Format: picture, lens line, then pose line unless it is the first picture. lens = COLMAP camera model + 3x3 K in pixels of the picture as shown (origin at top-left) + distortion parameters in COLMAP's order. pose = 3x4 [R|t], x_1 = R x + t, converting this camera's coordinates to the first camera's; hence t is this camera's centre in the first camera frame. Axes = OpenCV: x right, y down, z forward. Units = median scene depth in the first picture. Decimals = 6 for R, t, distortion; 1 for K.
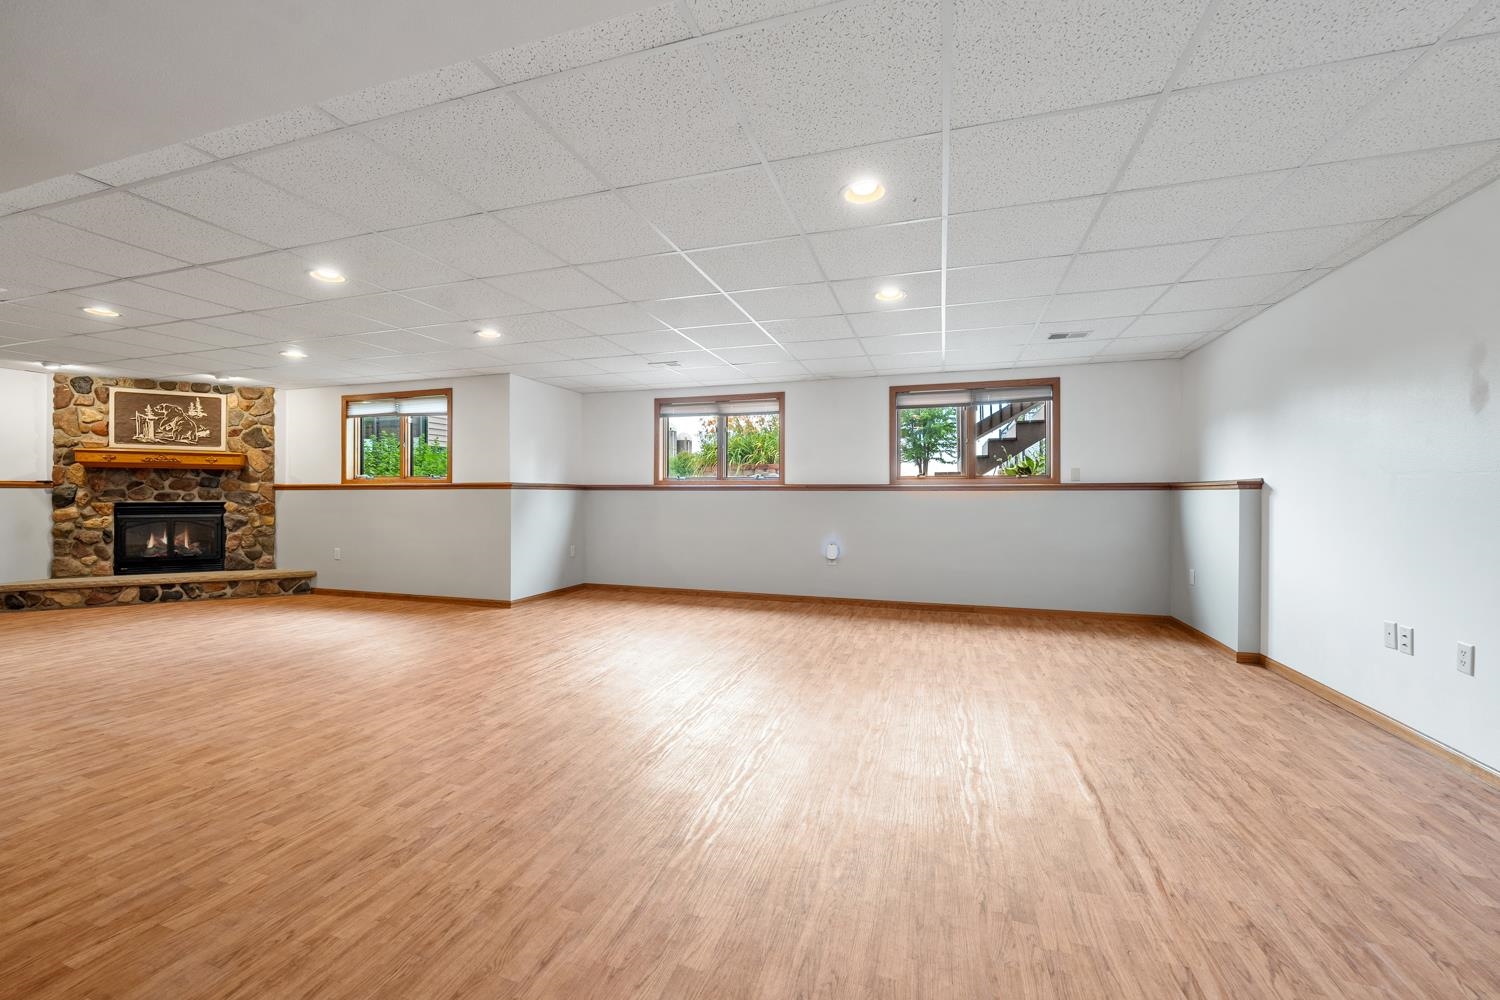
lens RADIAL K [[591.0, 0, 741.1], [0, 591.0, 495.6], [0, 0, 1]] dist [0.000433, 0.000513]
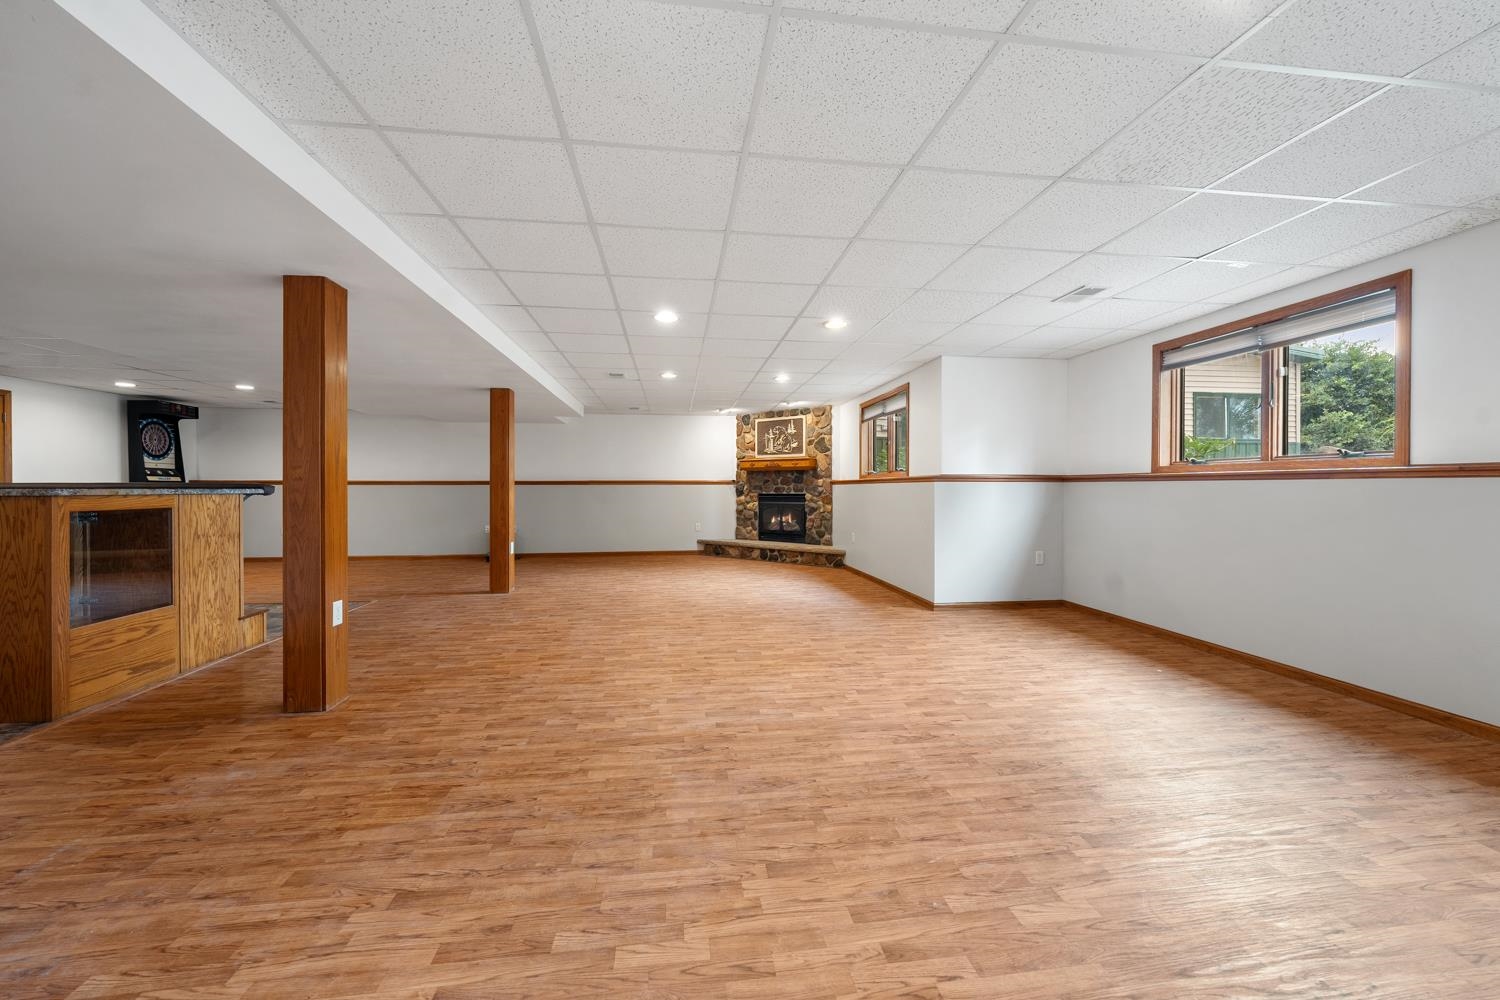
lens RADIAL K [[558.1, 0, 744.8], [0, 558.1, 492.1], [0, 0, 1]] dist [-0.003151, -0.000181]
pose [[0.437985, 0.004356, -0.898972, 0.242700], [0.001585, 0.999983, 0.005618, 0.000055], [0.898981, -0.003885, 0.437971, 0.326944]]
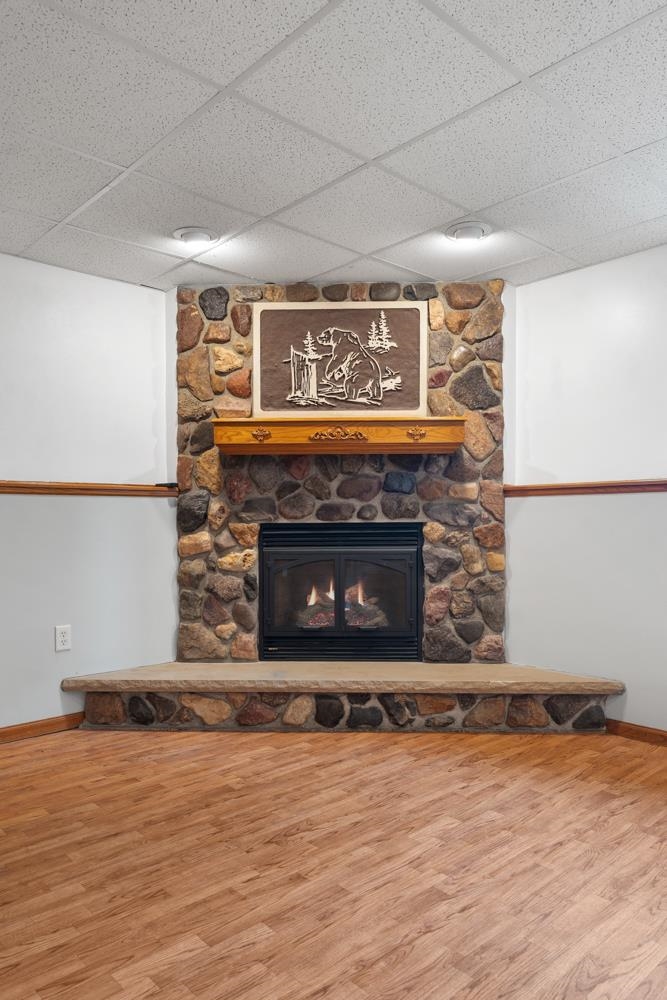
lens RADIAL K [[710.4, 0, 339.5], [0, 710.4, 528.0], [0, 0, 1]] dist [0.008740, 0.001609]
pose [[0.876303, 0.001557, -0.481757, -0.692792], [0.005527, 0.999896, 0.013285, 0.008026], [0.481728, -0.014304, 0.876204, 0.479921]]
